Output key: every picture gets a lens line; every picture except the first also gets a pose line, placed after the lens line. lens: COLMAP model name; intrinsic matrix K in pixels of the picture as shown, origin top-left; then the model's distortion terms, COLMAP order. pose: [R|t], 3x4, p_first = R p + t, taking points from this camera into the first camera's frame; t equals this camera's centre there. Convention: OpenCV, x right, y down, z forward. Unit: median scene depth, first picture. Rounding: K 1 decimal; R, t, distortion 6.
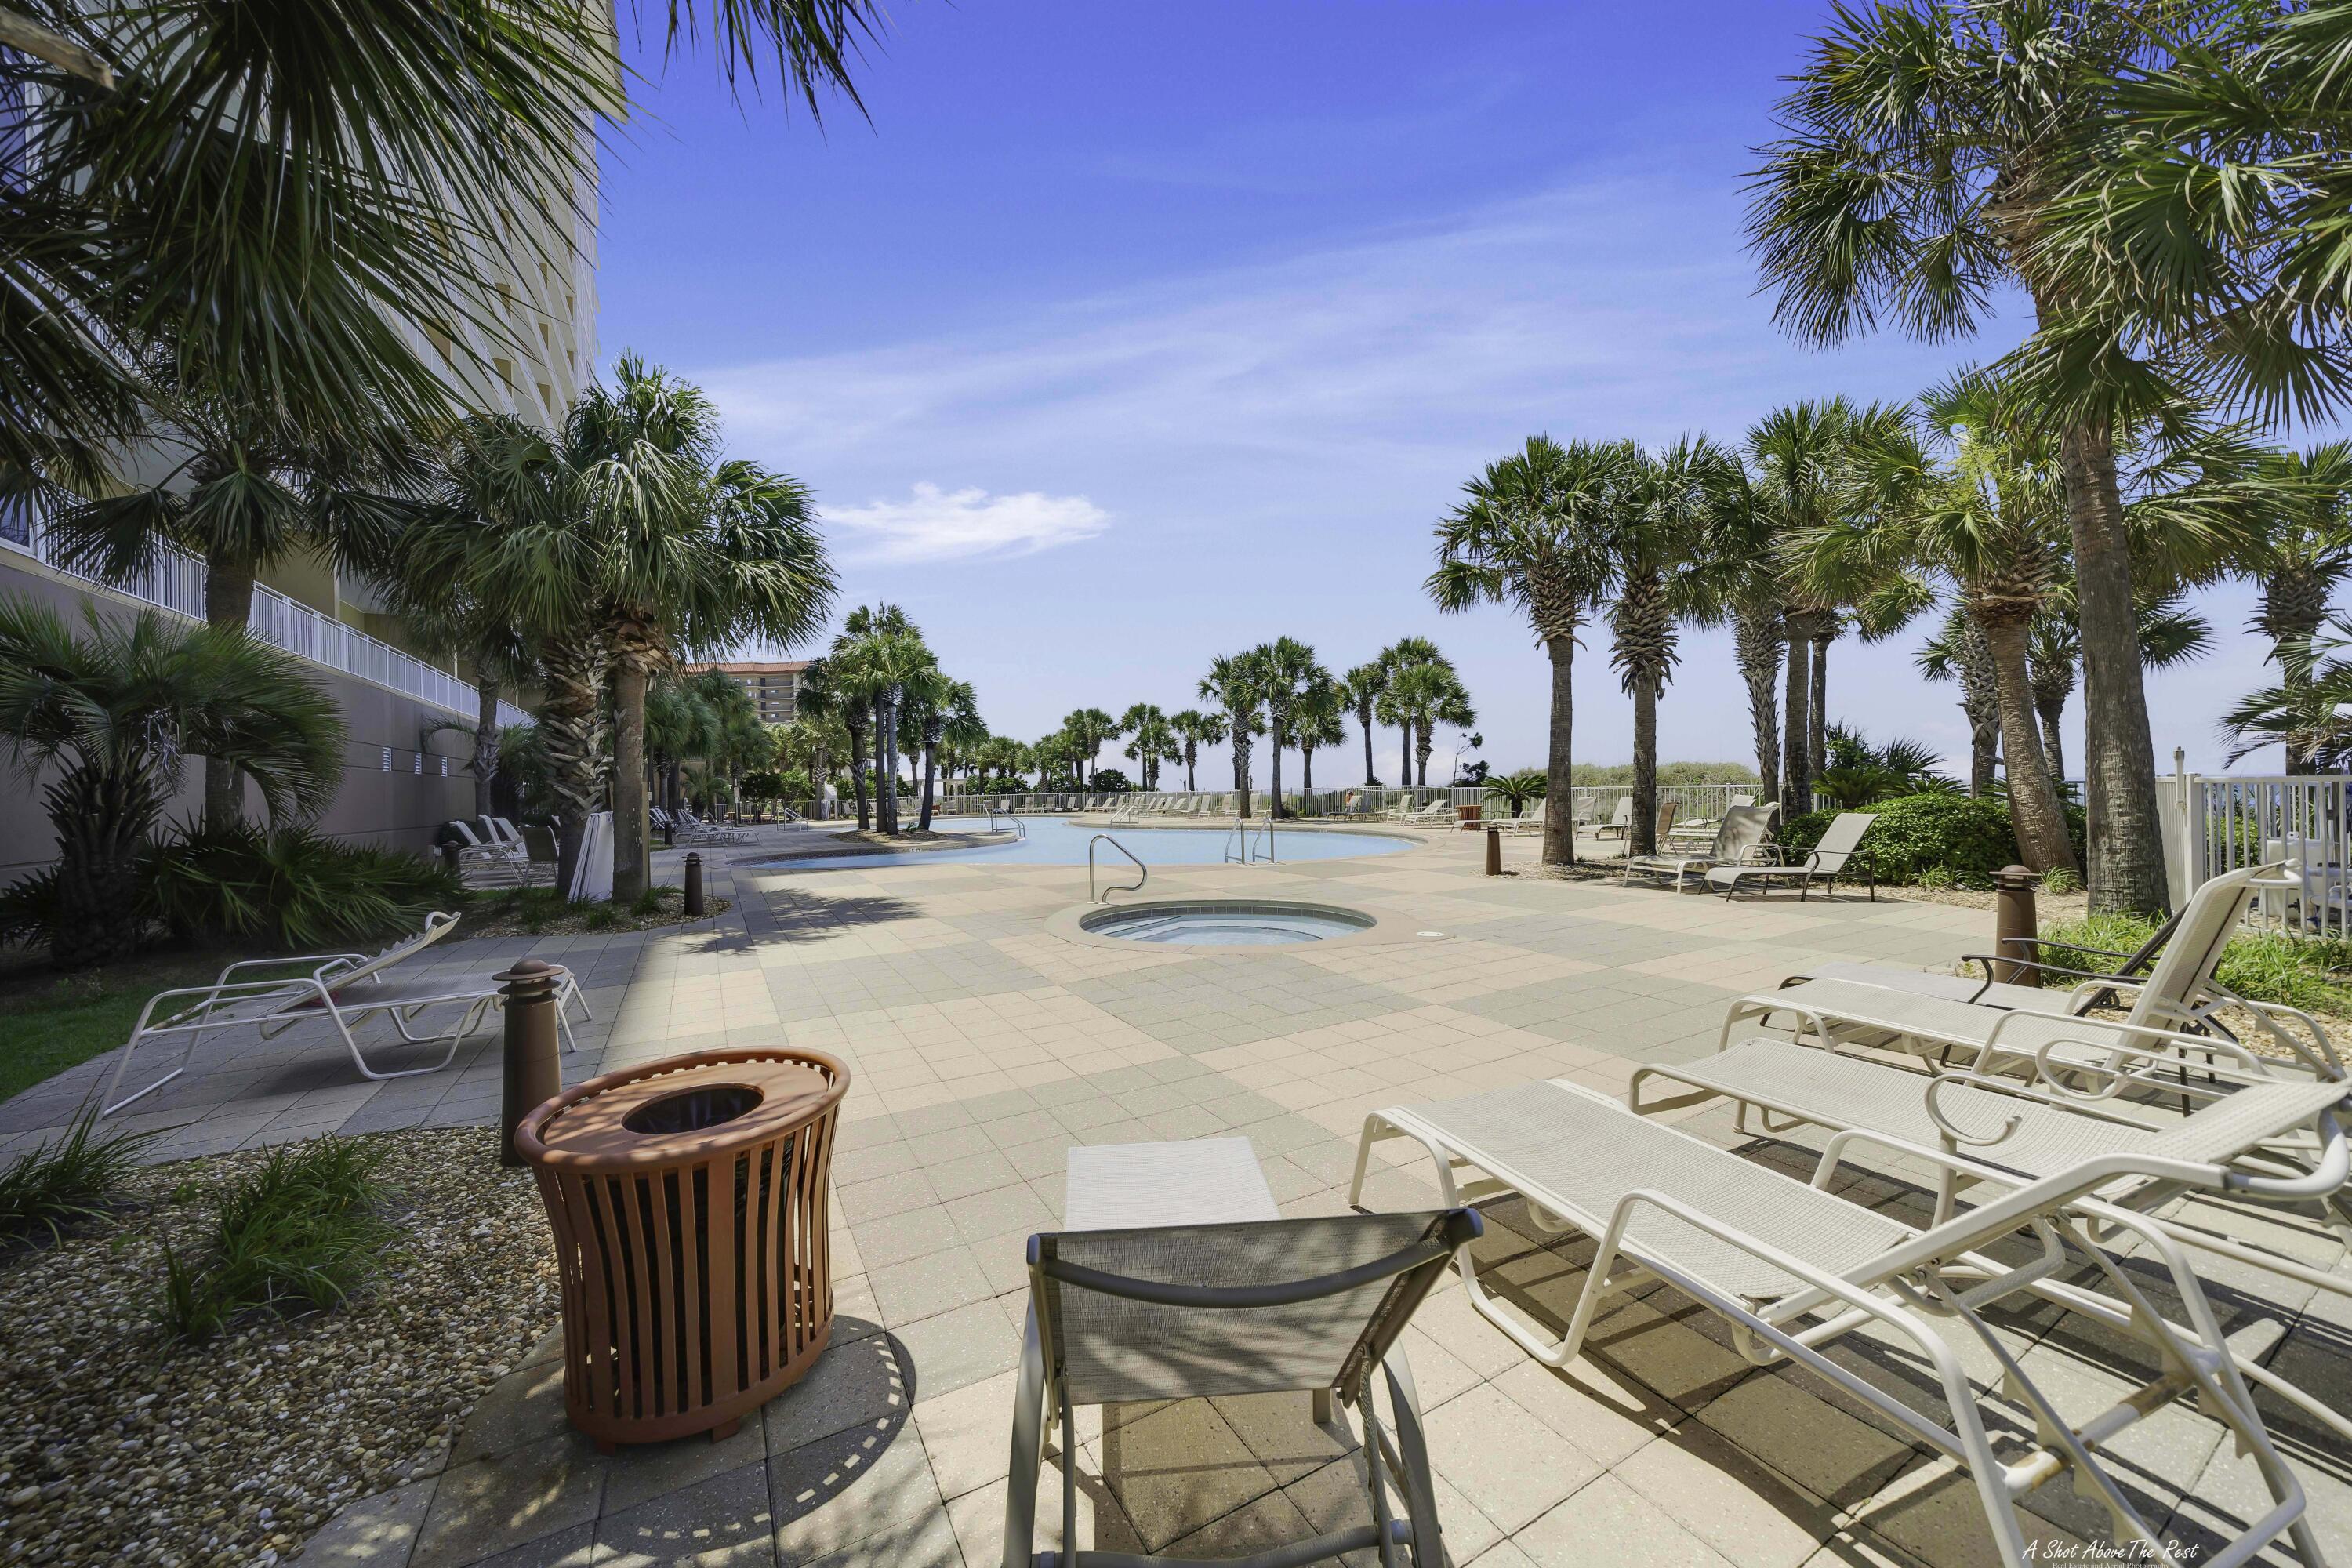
lens RADIAL K [[820.9, 0, 1176.0], [0, 820.9, 784.0], [0, 0, 1]] dist [0.000921, -0.000125]
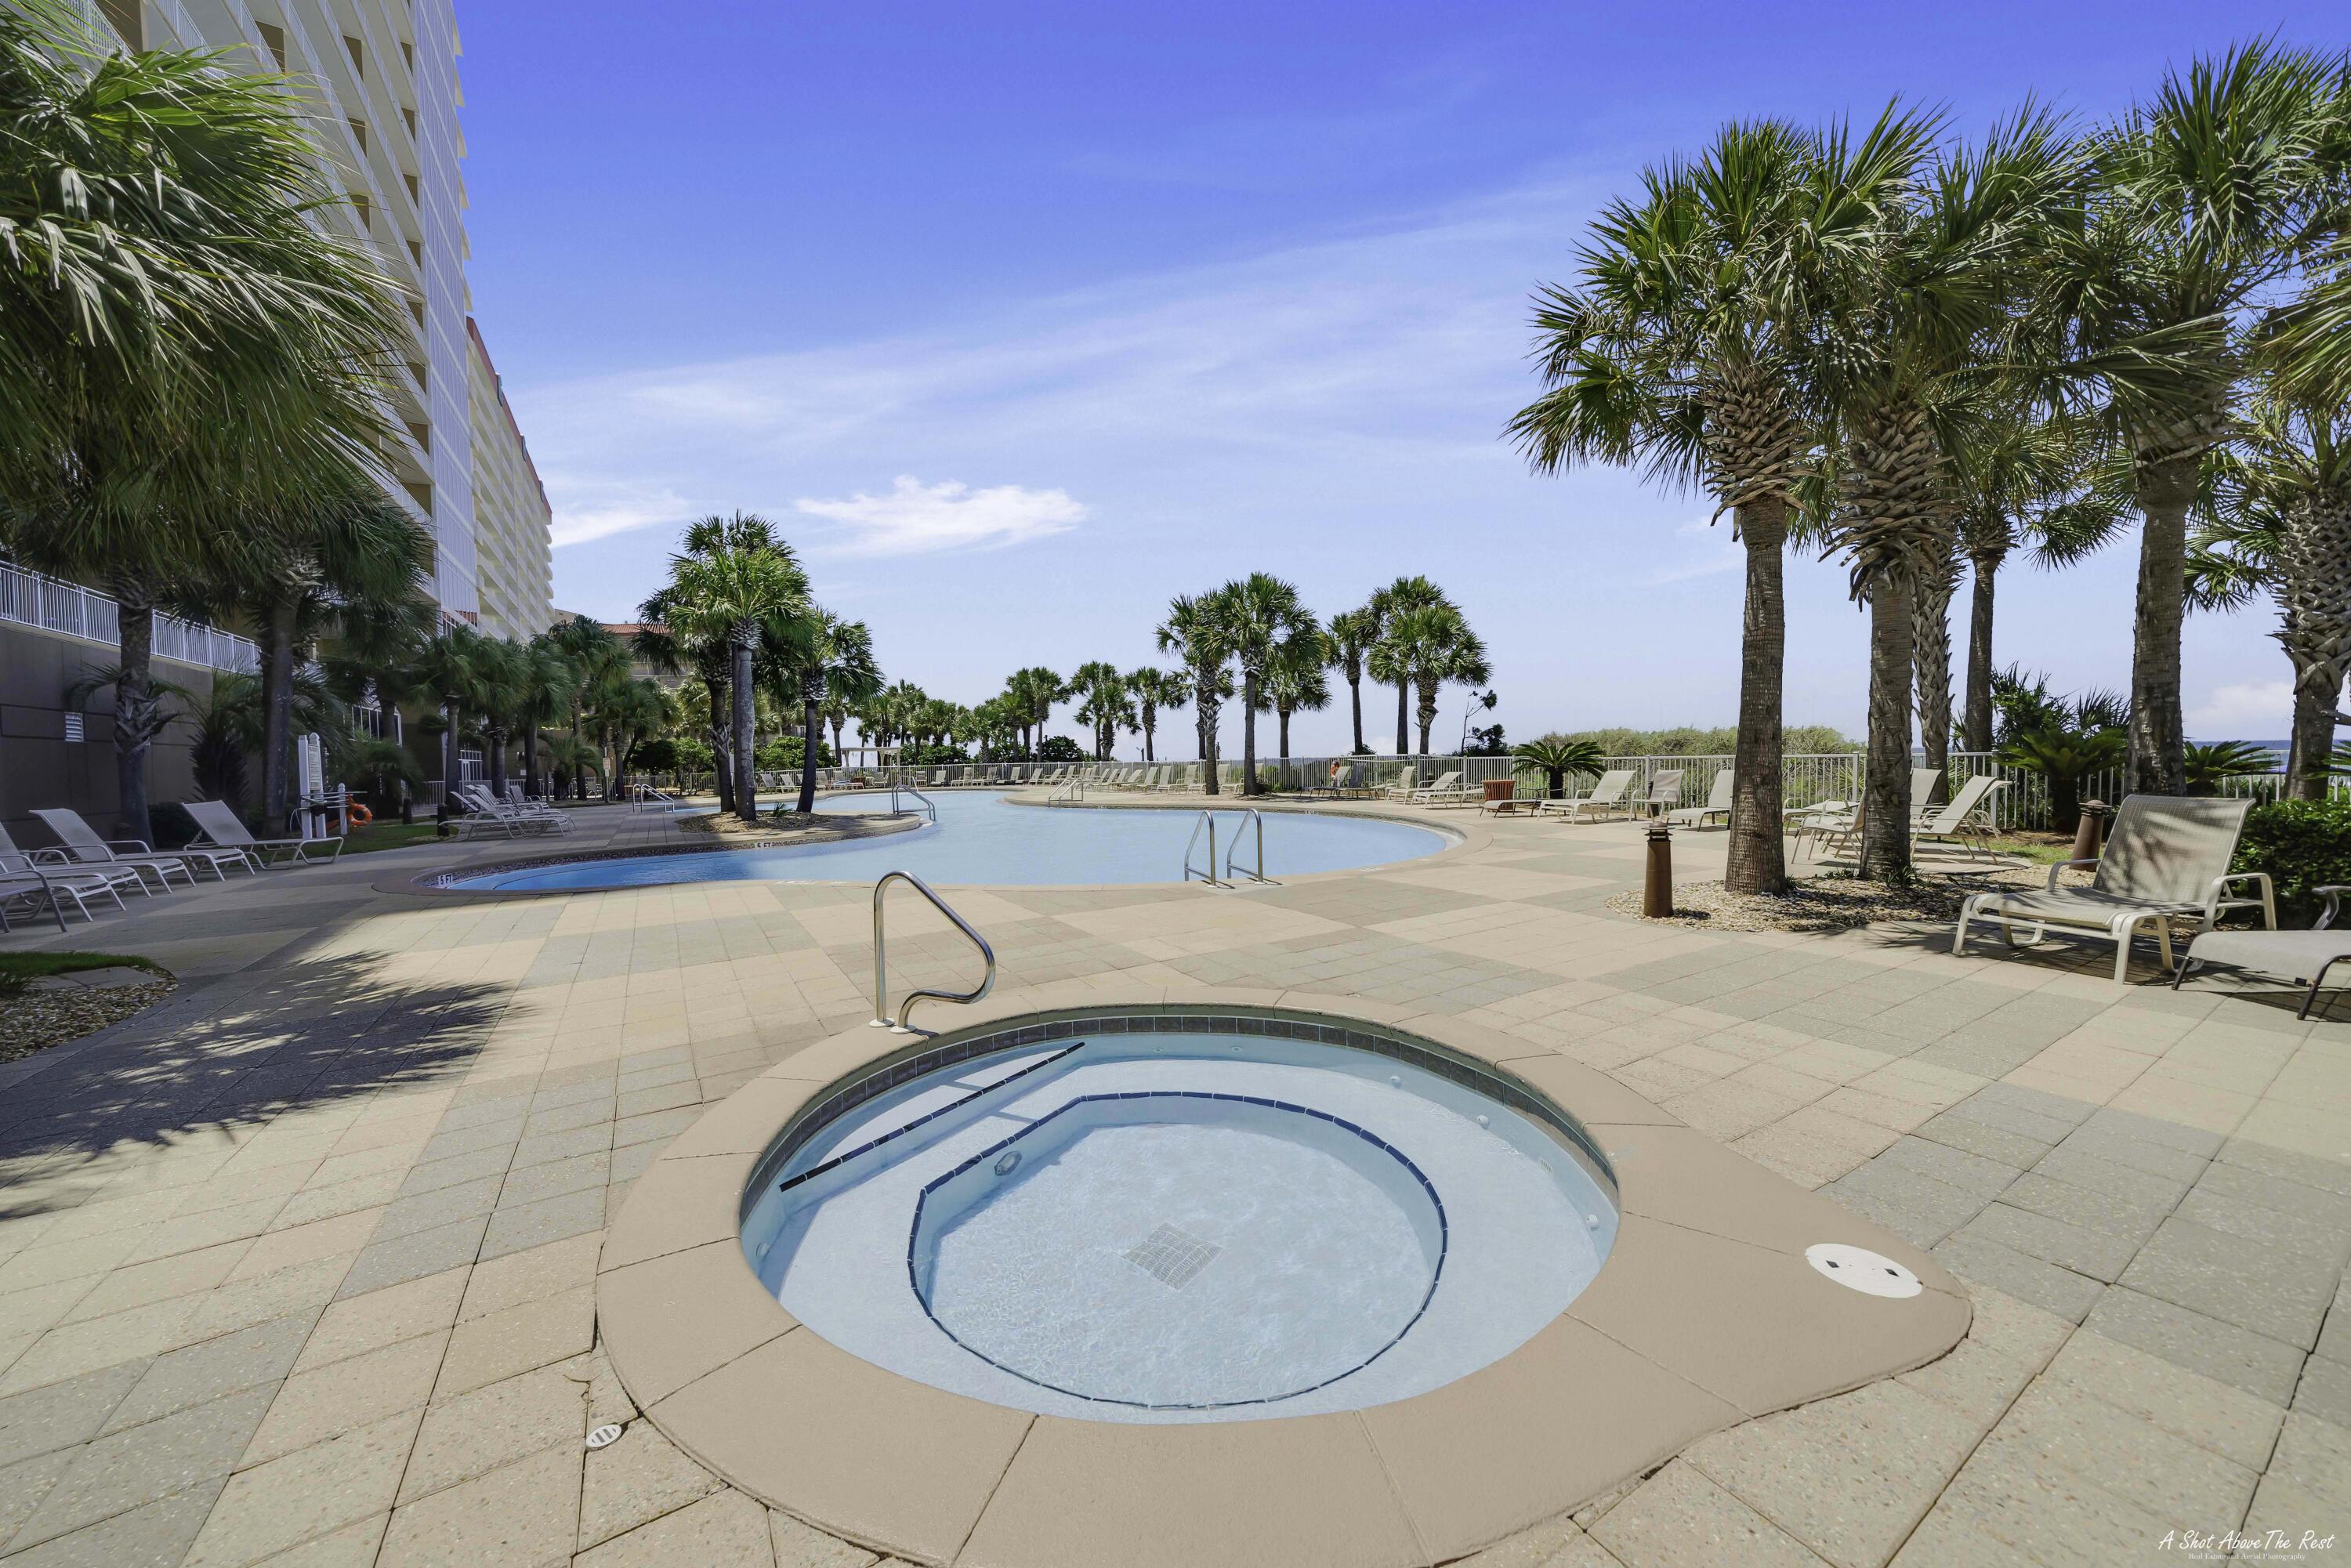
lens RADIAL K [[816.4, 0, 1182.7], [0, 816.4, 779.7], [0, 0, 1]] dist [0.000913, 0.000139]
pose [[0.998699, -0.003253, 0.050889, 0.012446], [0.001547, 0.999436, 0.033535, -0.000635], [-0.050970, -0.033413, 0.998141, 0.170704]]
